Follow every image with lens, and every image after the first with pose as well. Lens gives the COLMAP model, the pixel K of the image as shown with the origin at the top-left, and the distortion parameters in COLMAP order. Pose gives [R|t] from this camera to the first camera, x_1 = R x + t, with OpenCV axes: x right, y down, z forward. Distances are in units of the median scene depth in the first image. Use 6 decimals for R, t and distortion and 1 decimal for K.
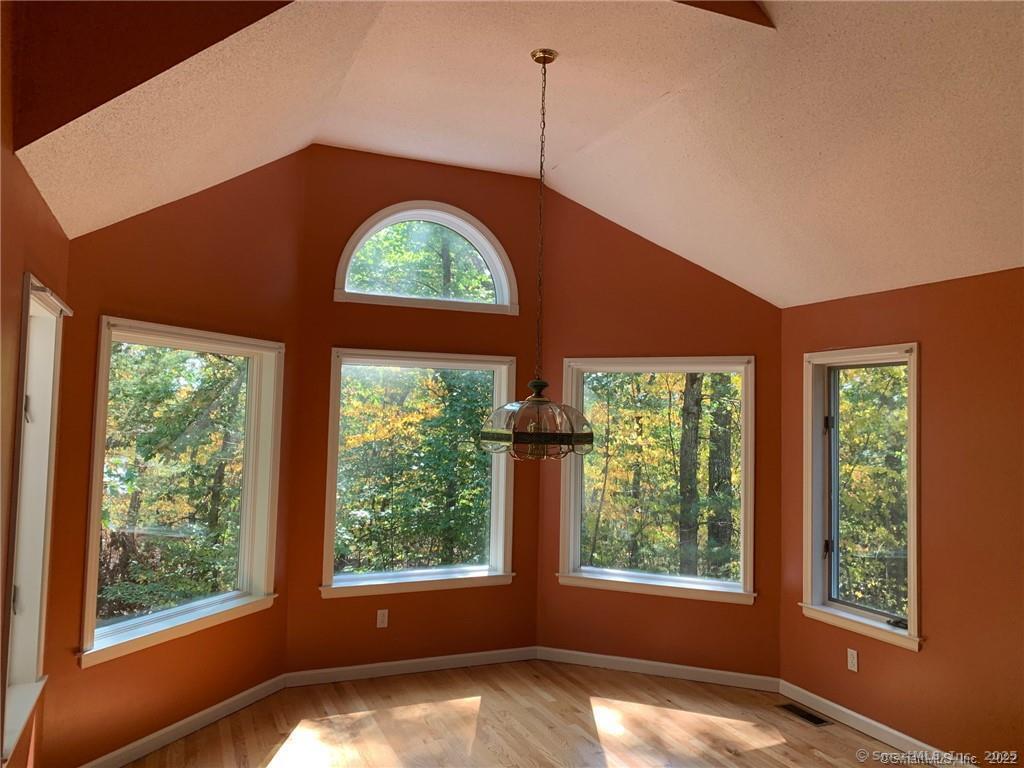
lens RADIAL K [[786.1, 0, 513.9], [0, 786.1, 372.0], [0, 0, 1]] dist [0.056476, -0.057887]
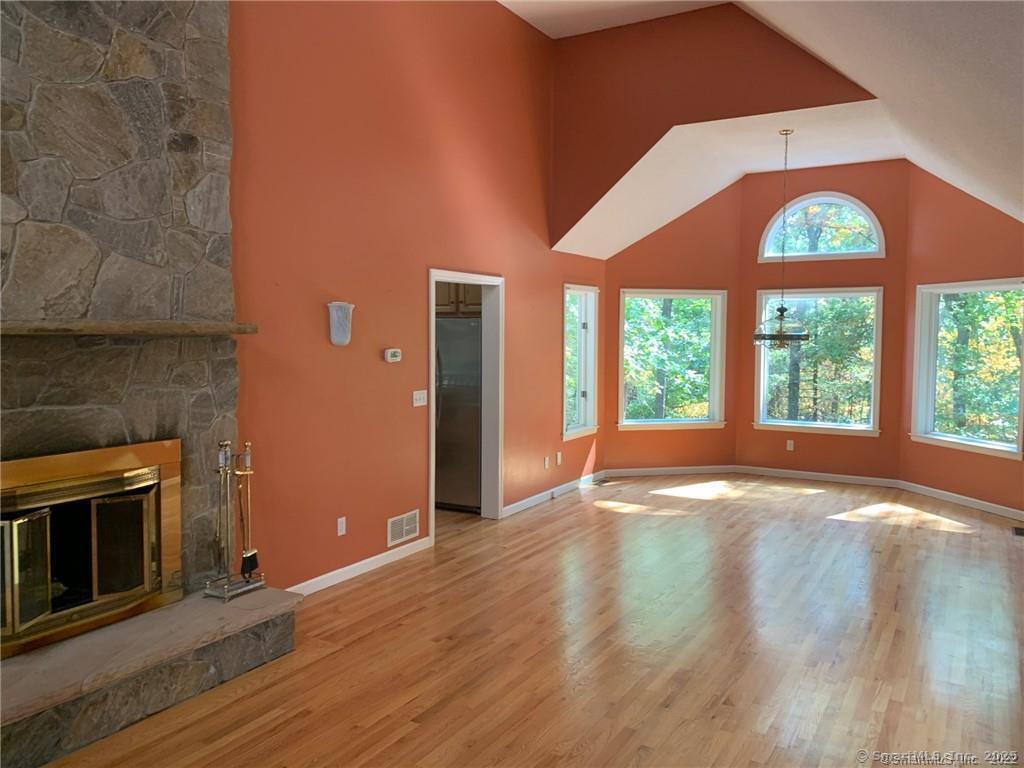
lens RADIAL K [[786.1, 0, 513.9], [0, 786.1, 372.0], [0, 0, 1]] dist [0.056476, -0.057887]
pose [[0.584322, 0.025046, -0.811136, 0.883038], [0.055768, 0.995922, 0.070925, -0.004091], [0.809604, -0.086678, 0.580542, -0.479616]]
